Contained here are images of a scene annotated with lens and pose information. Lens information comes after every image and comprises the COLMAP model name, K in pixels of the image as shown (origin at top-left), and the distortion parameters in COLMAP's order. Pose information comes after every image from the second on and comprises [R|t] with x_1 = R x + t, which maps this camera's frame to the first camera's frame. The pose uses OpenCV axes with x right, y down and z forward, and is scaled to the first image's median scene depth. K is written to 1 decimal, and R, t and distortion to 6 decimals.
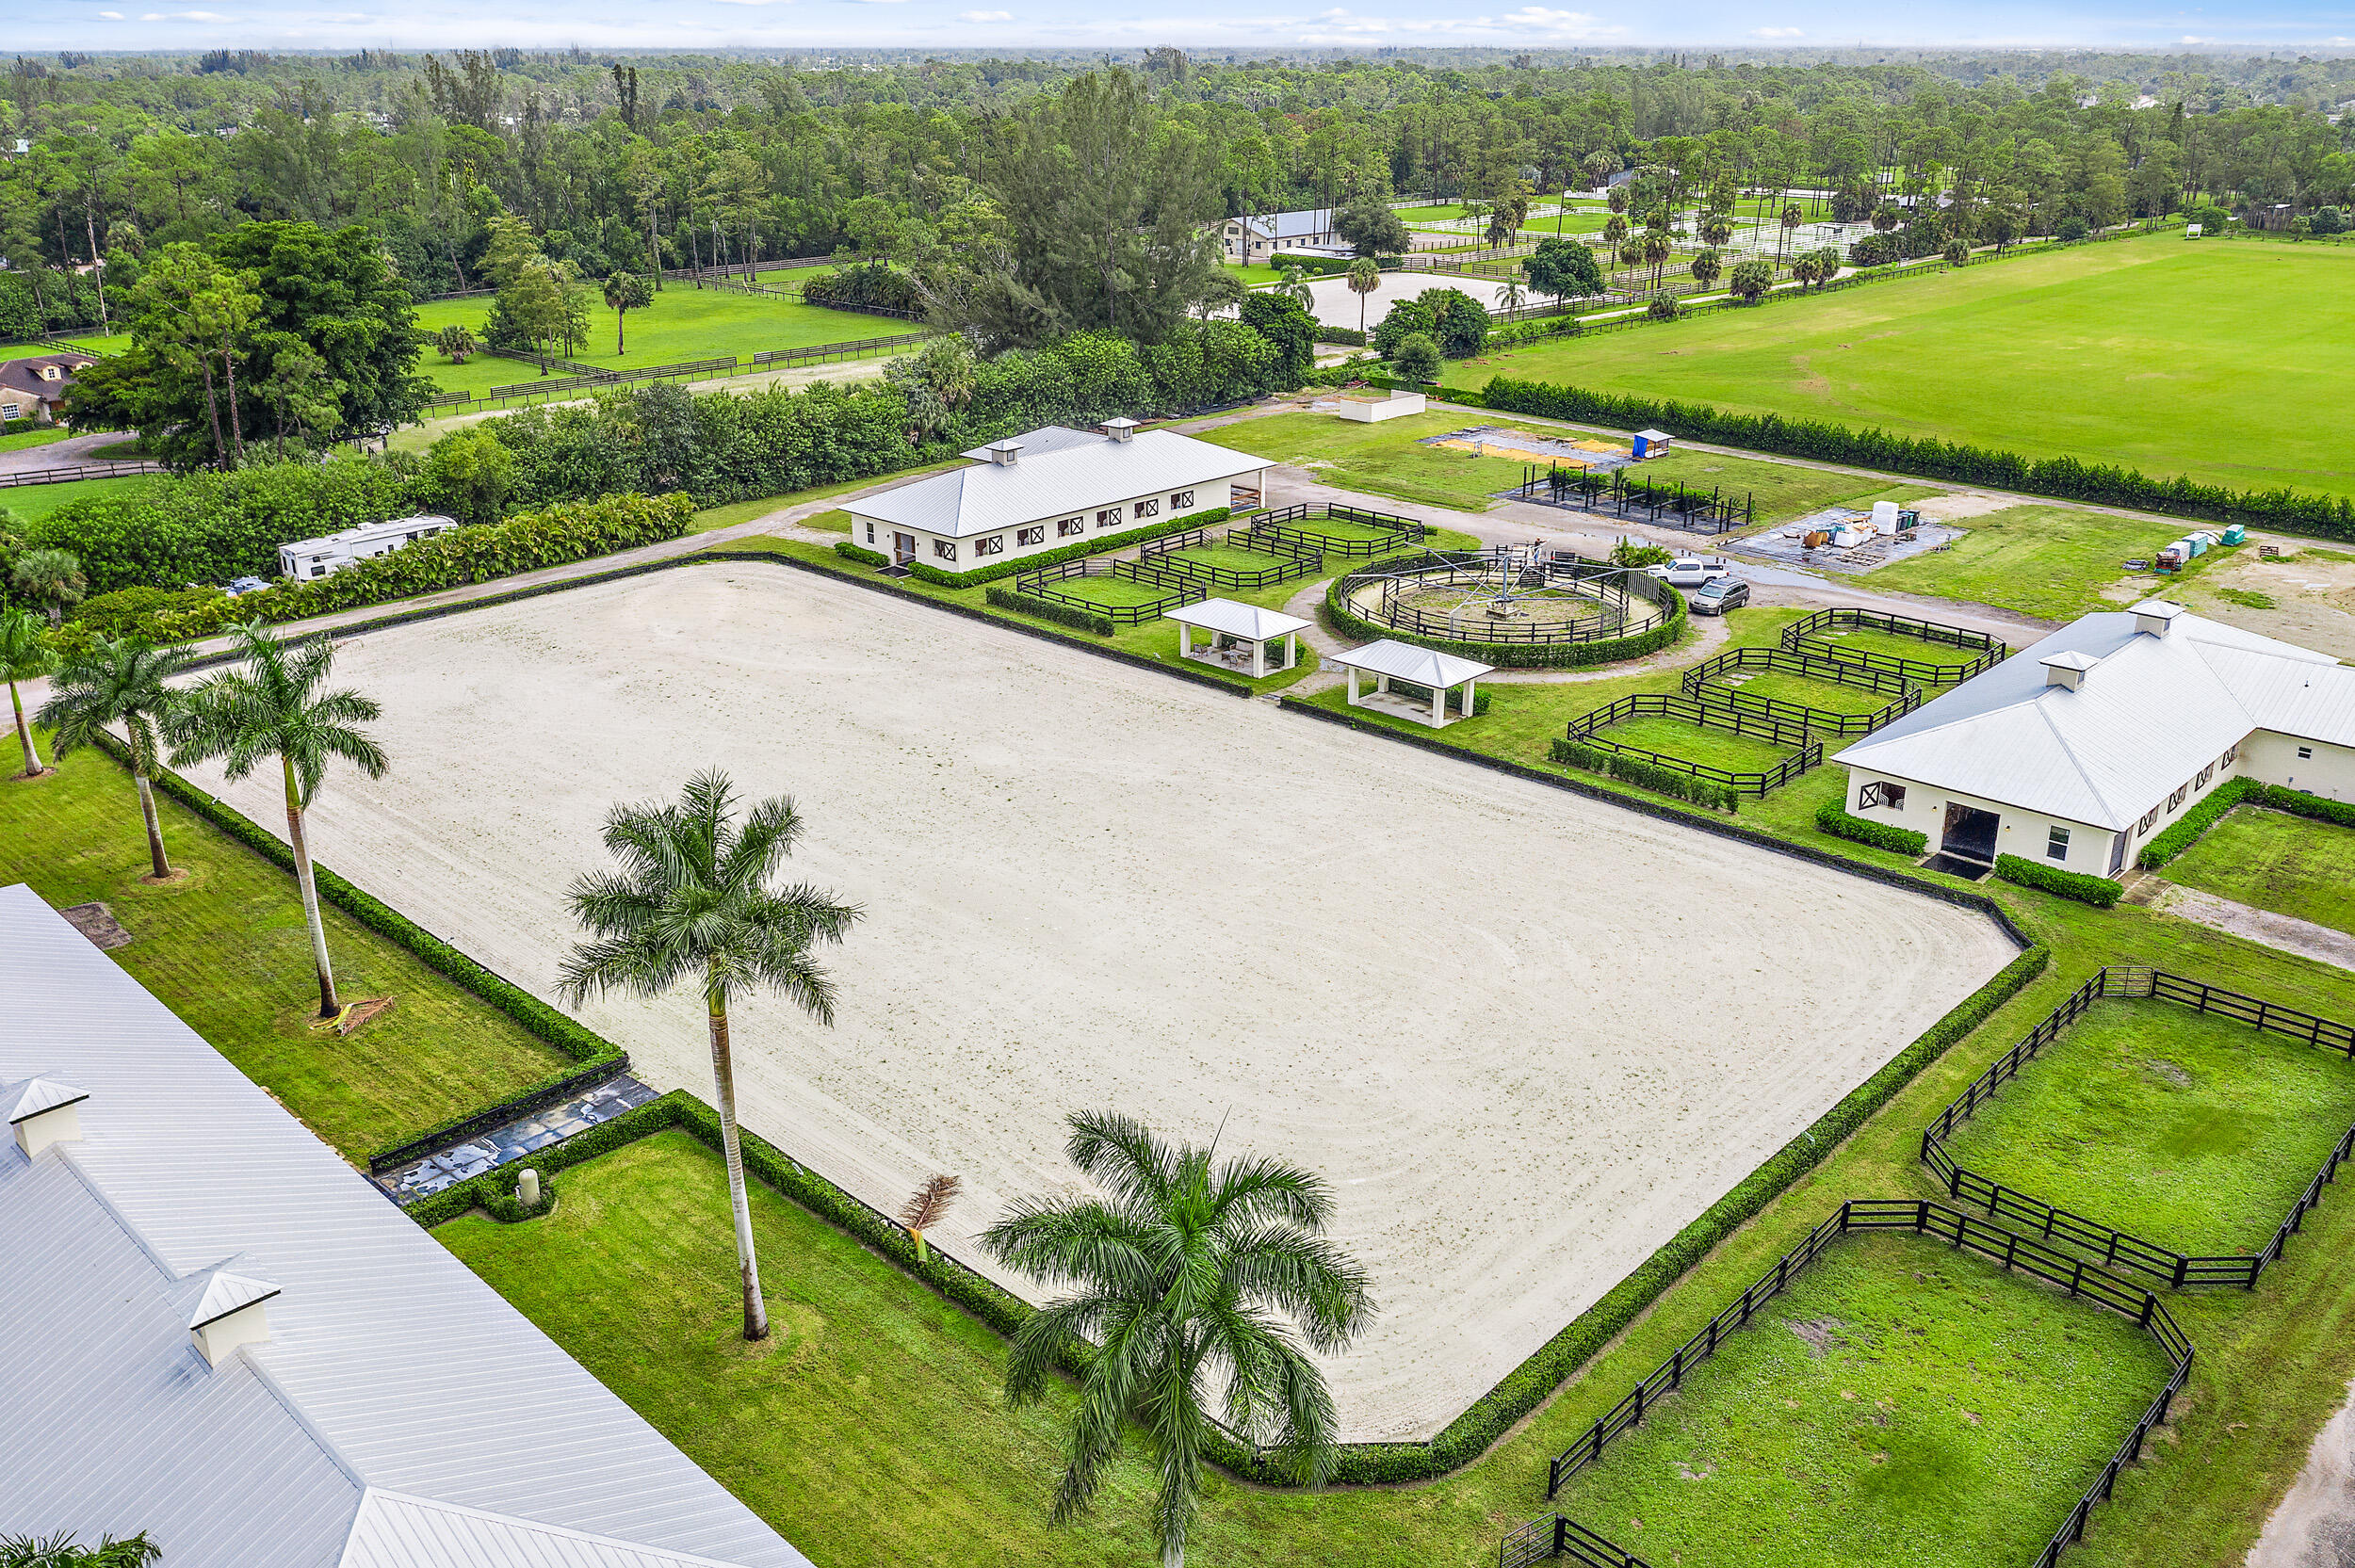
lens RADIAL K [[1931.9, 0, 1184.3], [0, 1931.9, 791.3], [0, 0, 1]] dist [-0.004910, -0.003444]
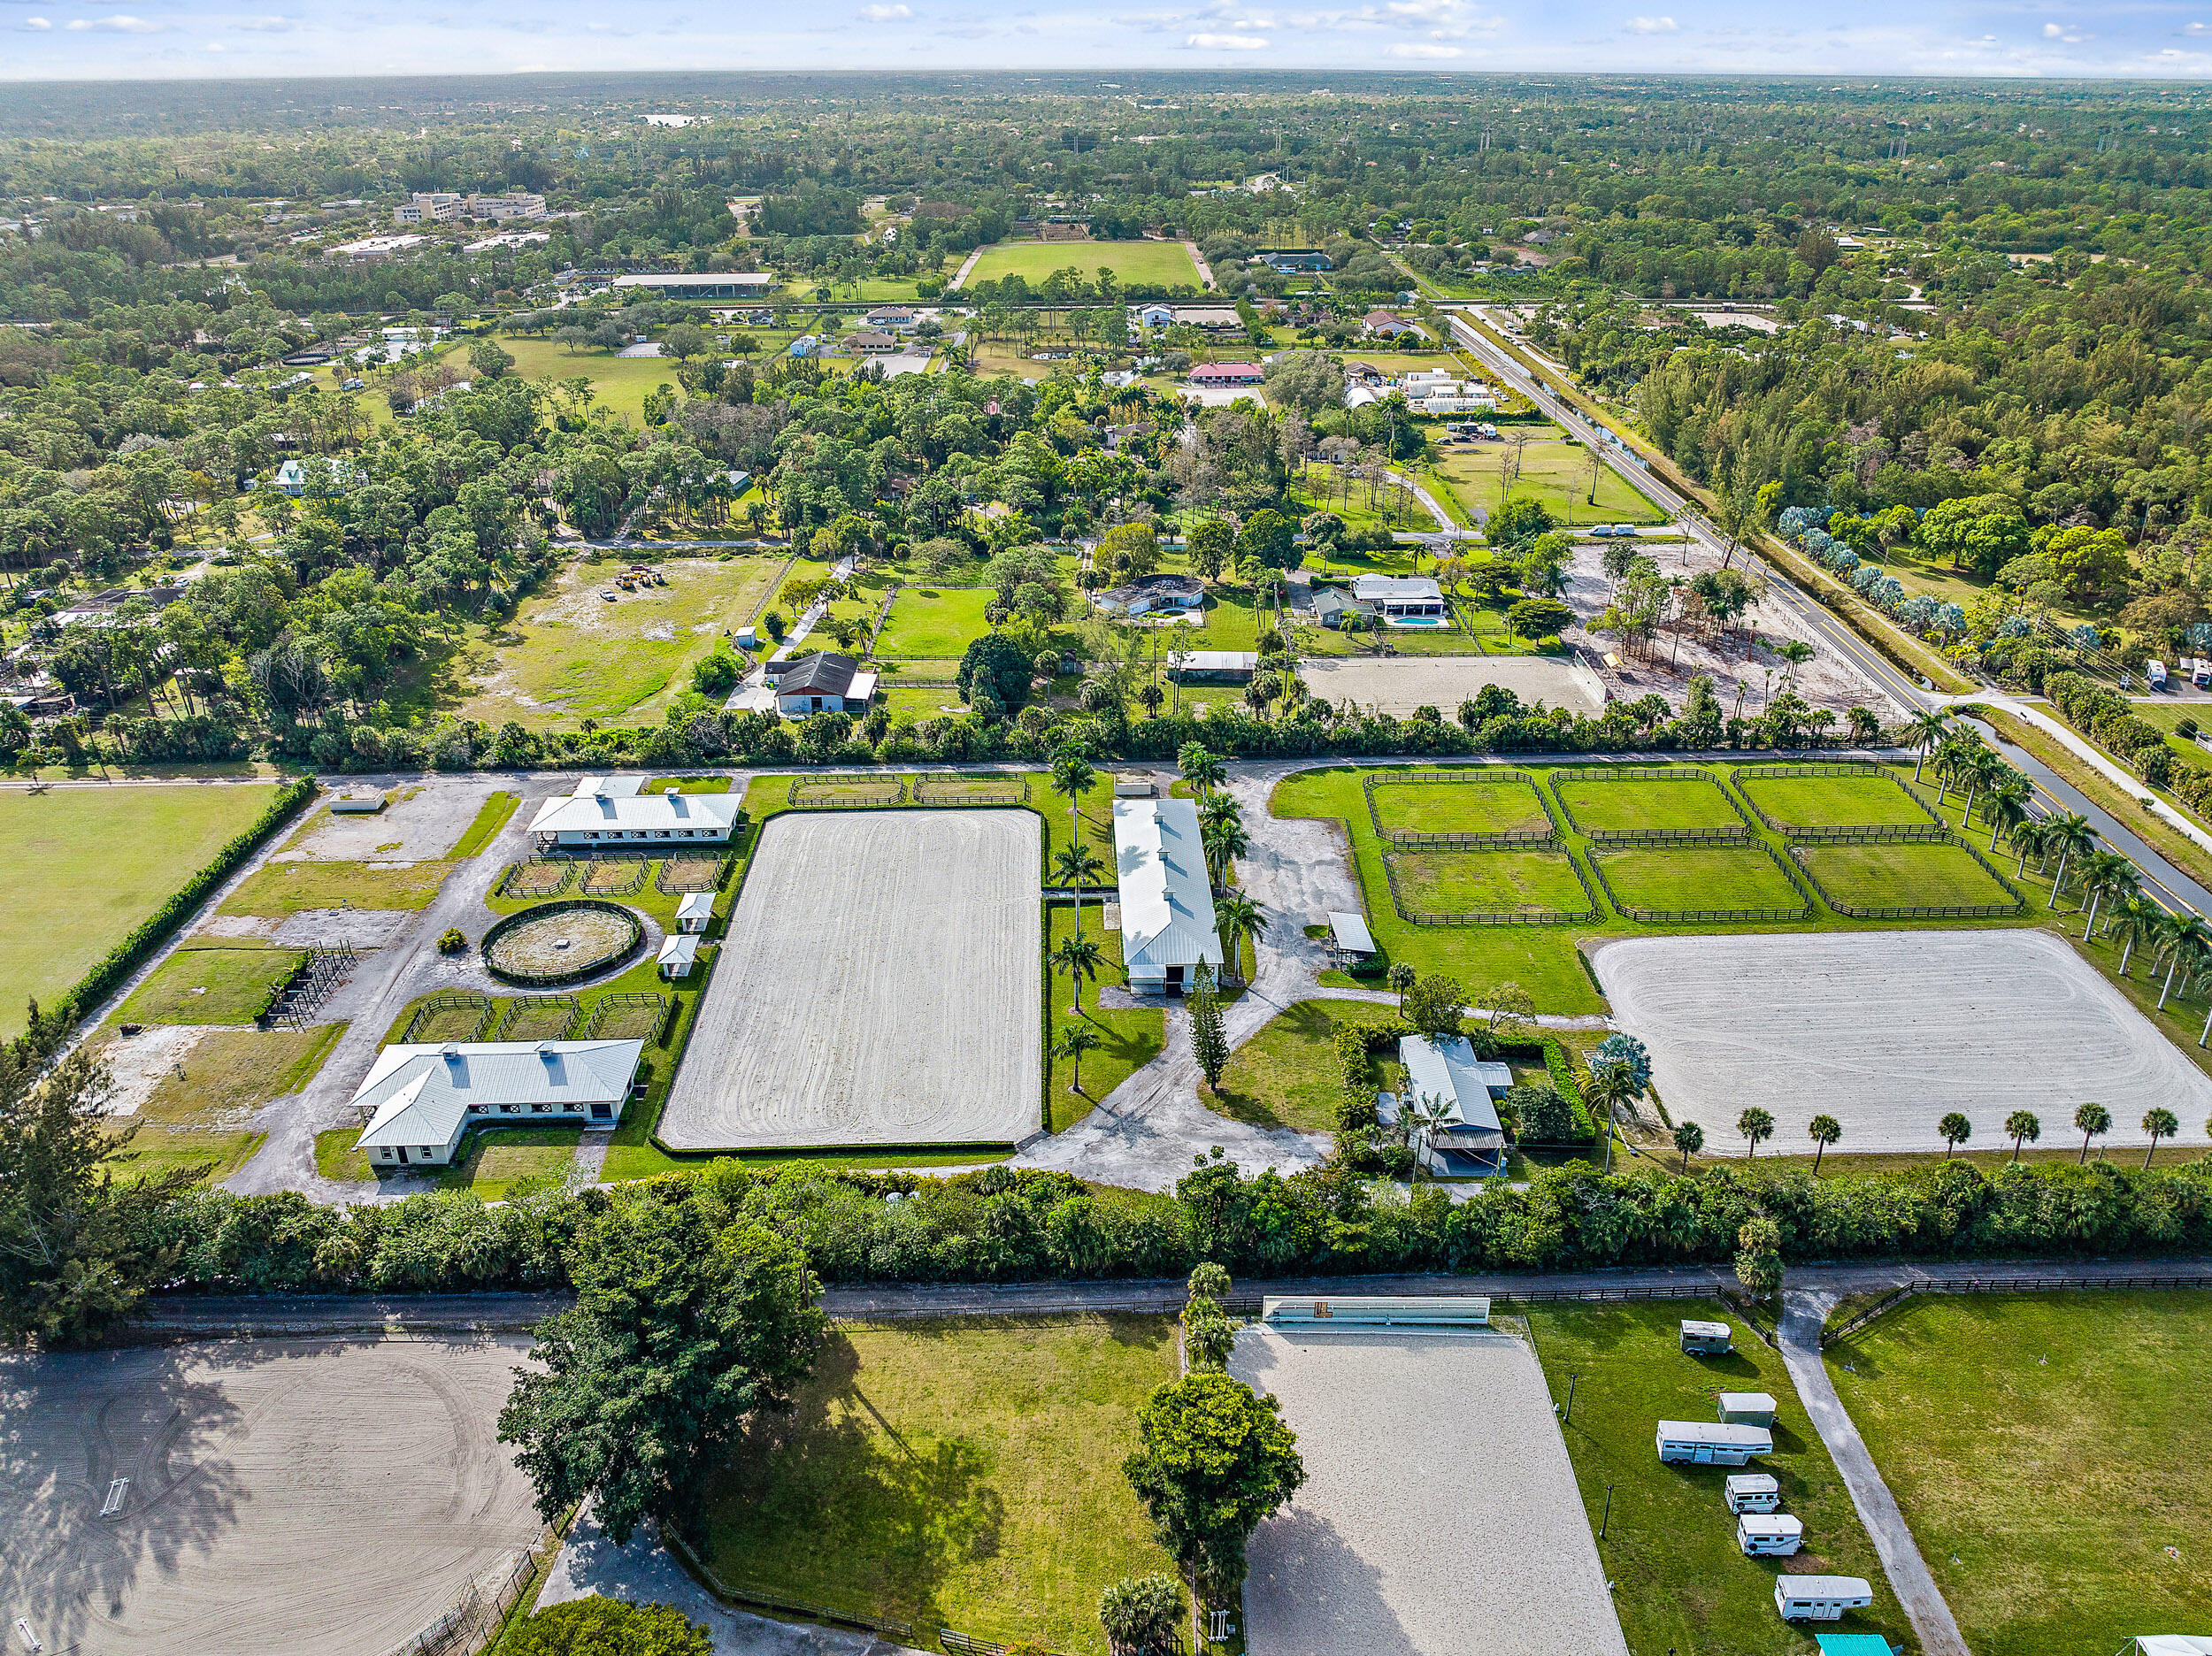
lens RADIAL K [[1598.3, 0, 1106.1], [0, 1598.3, 835.2], [0, 0, 1]] dist [-0.036475, 0.001613]
pose [[-0.713199, -0.305598, 0.630838, -1.308915], [0.259065, 0.721325, 0.642320, -1.115201], [-0.651331, 0.621531, -0.435279, 1.201703]]
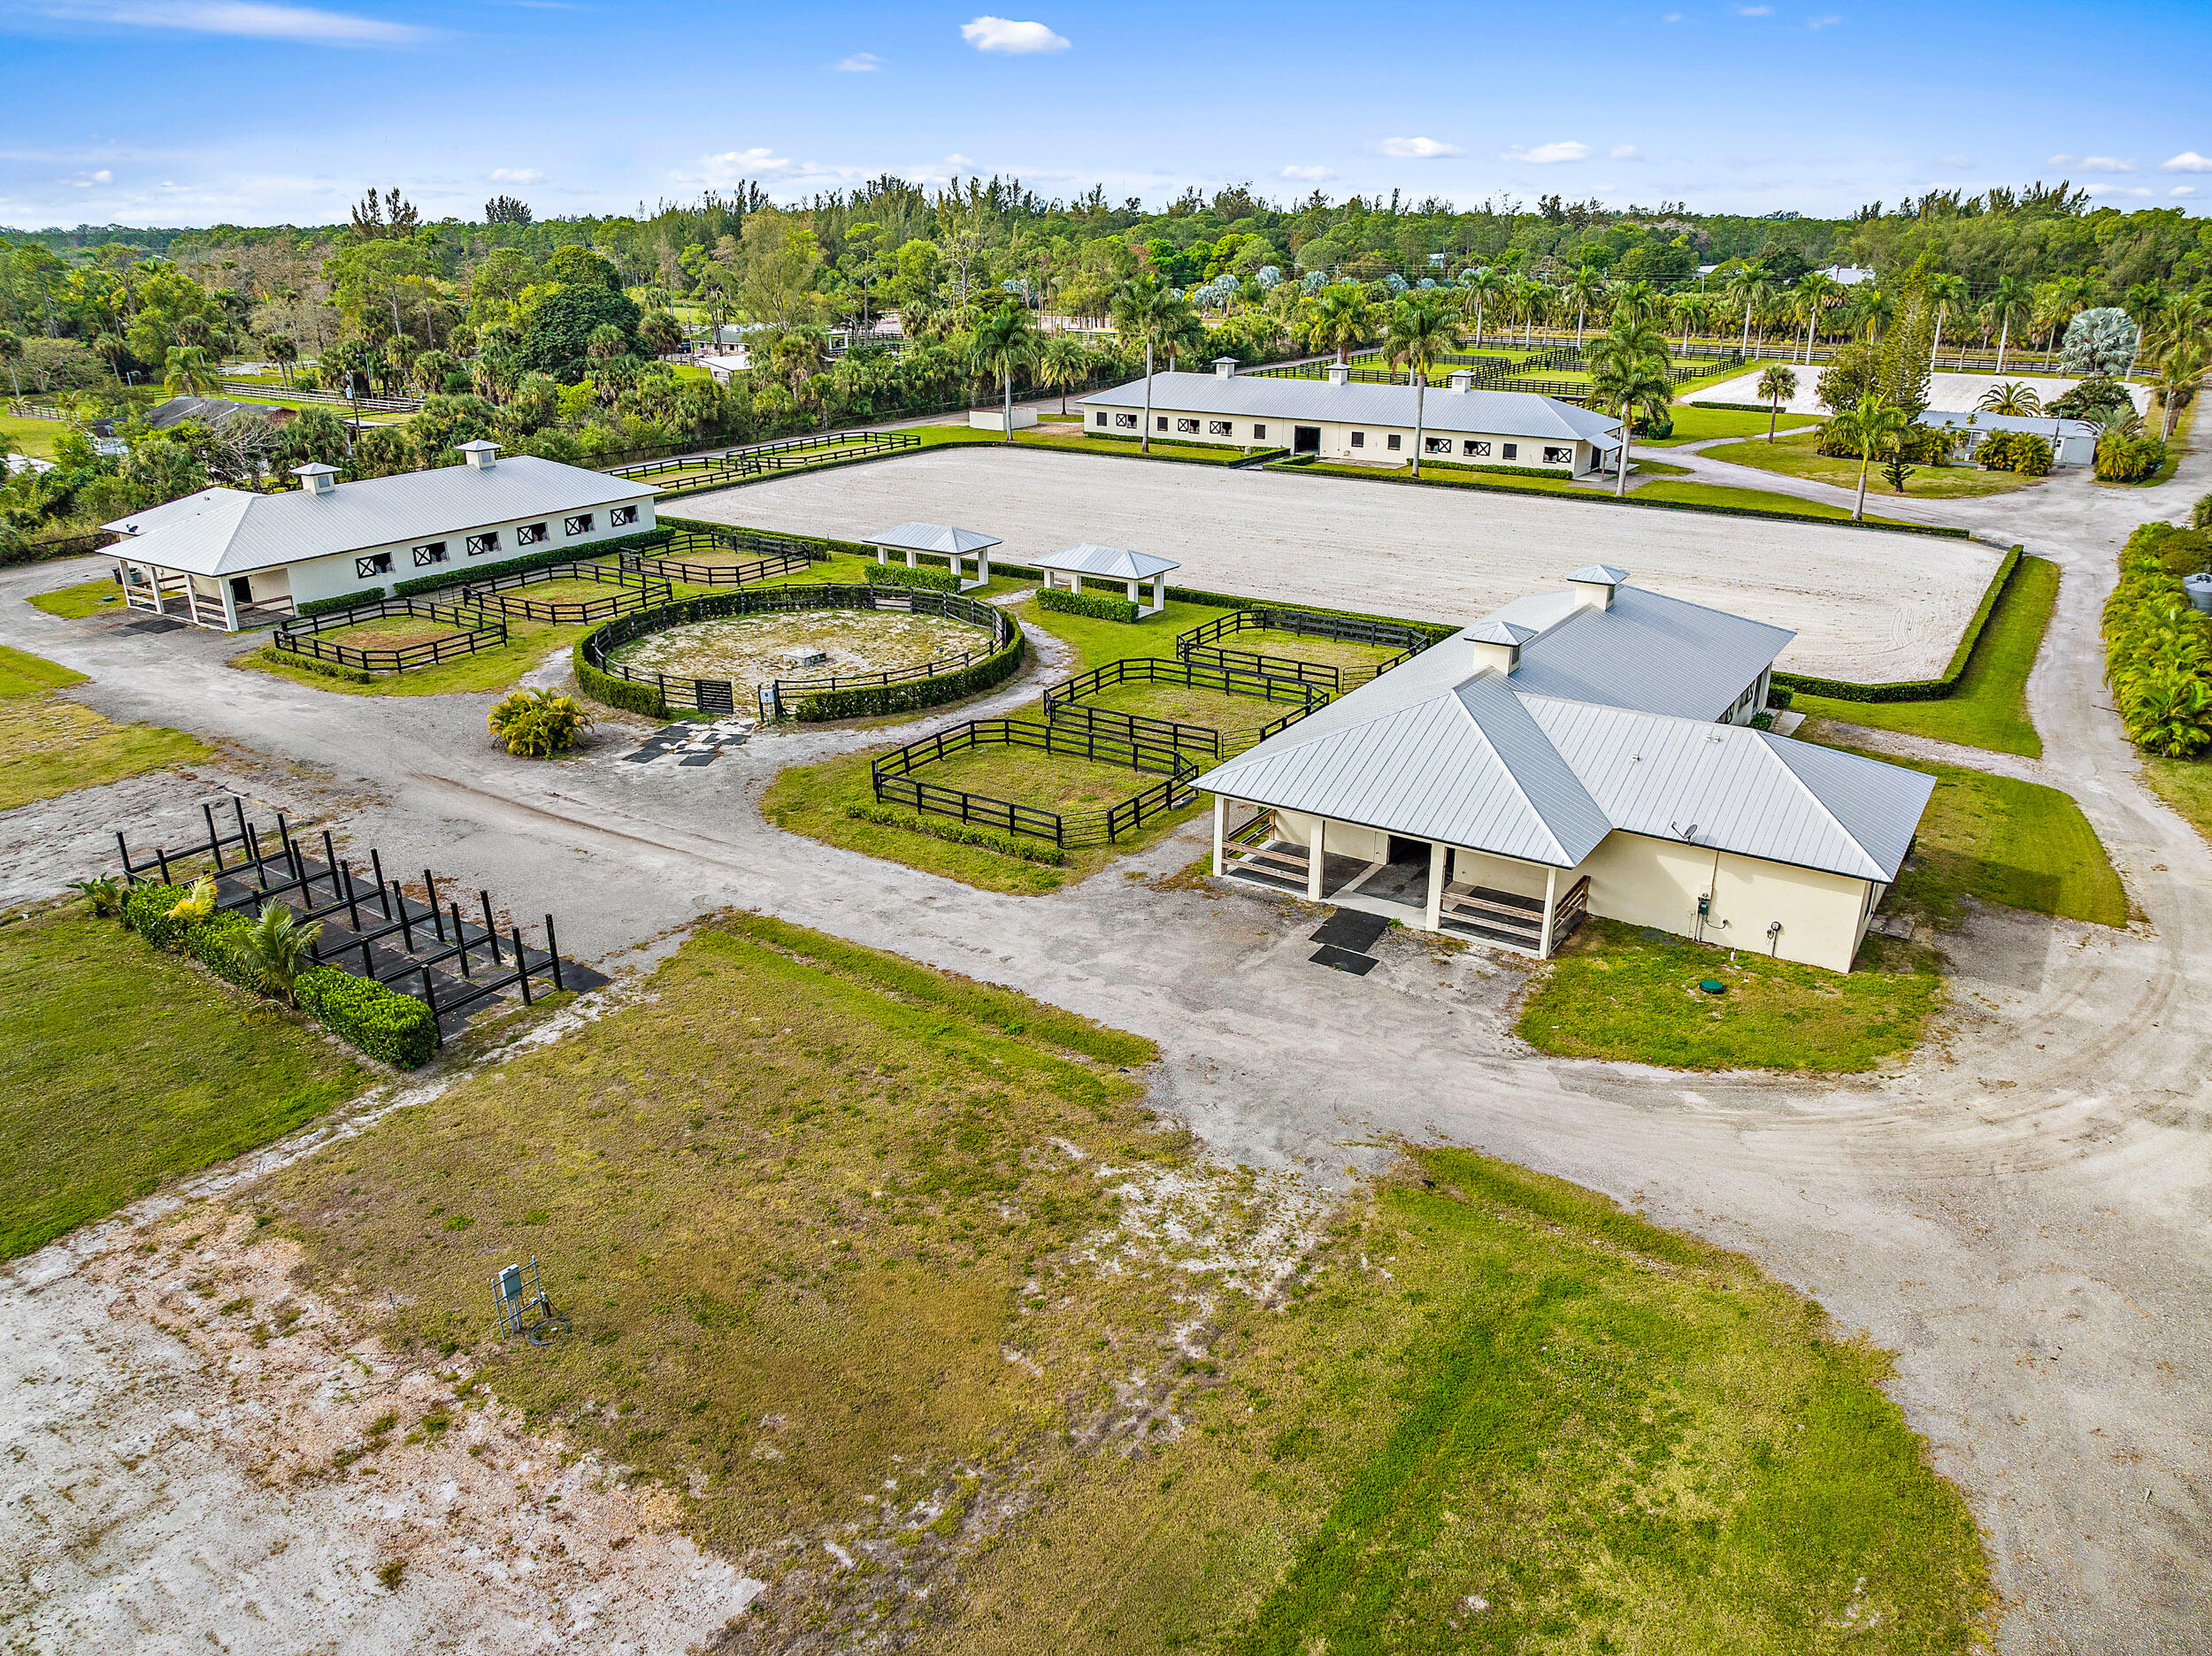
lens RADIAL K [[1552.2, 0, 1102.9], [0, 1552.2, 830.6], [0, 0, 1]] dist [-0.042986, 0.005317]
pose [[-0.984914, 0.069325, -0.158553, 0.137953], [-0.057127, 0.734618, 0.676071, -0.438225], [0.163345, 0.674929, -0.719575, 1.394104]]
